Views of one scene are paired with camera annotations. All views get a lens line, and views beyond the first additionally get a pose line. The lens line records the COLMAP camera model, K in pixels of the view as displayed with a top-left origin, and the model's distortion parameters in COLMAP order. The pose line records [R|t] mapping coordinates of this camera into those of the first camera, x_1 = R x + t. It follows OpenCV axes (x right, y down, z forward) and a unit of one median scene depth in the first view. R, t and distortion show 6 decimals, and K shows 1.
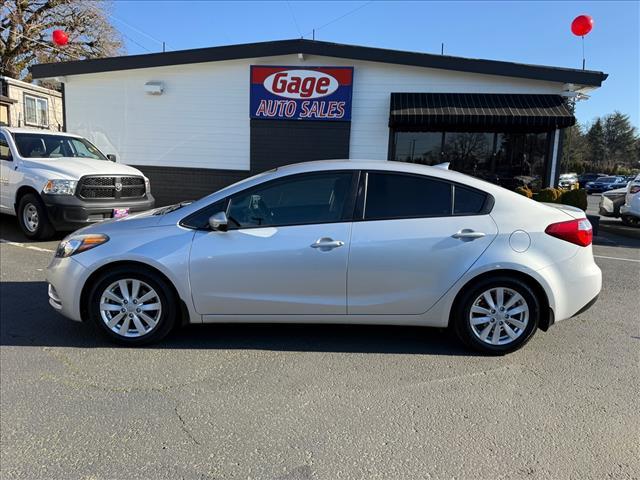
lens RADIAL K [[456.8, 0, 322.1], [0, 456.8, 244.2], [0, 0, 1]] dist [0.008442, -0.023261]
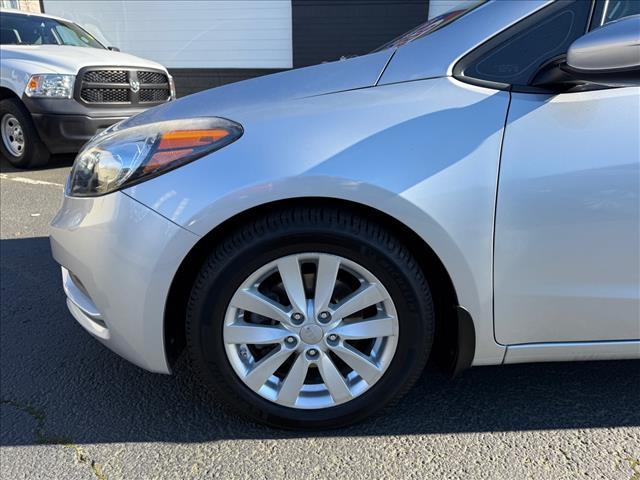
lens RADIAL K [[452.2, 0, 317.0], [0, 452.2, 241.9], [0, 0, 1]] dist [-0.000799, -0.005213]
pose [[0.999250, -0.038584, -0.003320, -0.191131], [0.038614, 0.986150, 0.161298, 0.007358], [-0.002949, -0.161305, 0.986900, 0.313674]]
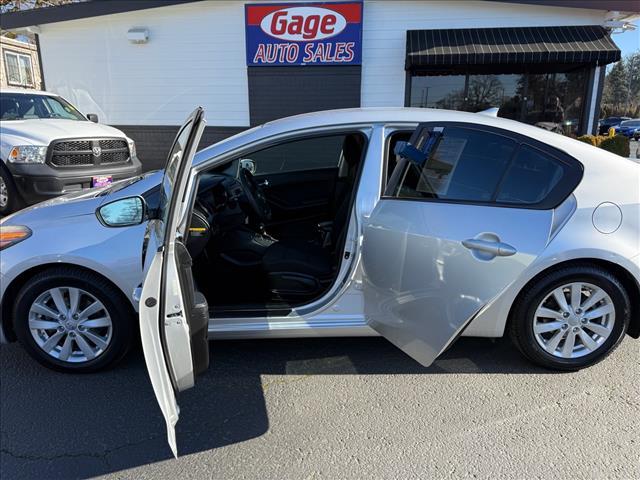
lens RADIAL K [[456.8, 0, 322.1], [0, 456.8, 244.2], [0, 0, 1]] dist [0.008442, -0.023261]
pose [[0.999215, -0.027153, -0.028839, 0.004909], [0.029851, 0.994771, 0.097670, -0.023158], [0.026036, -0.098455, 0.994801, 0.135579]]
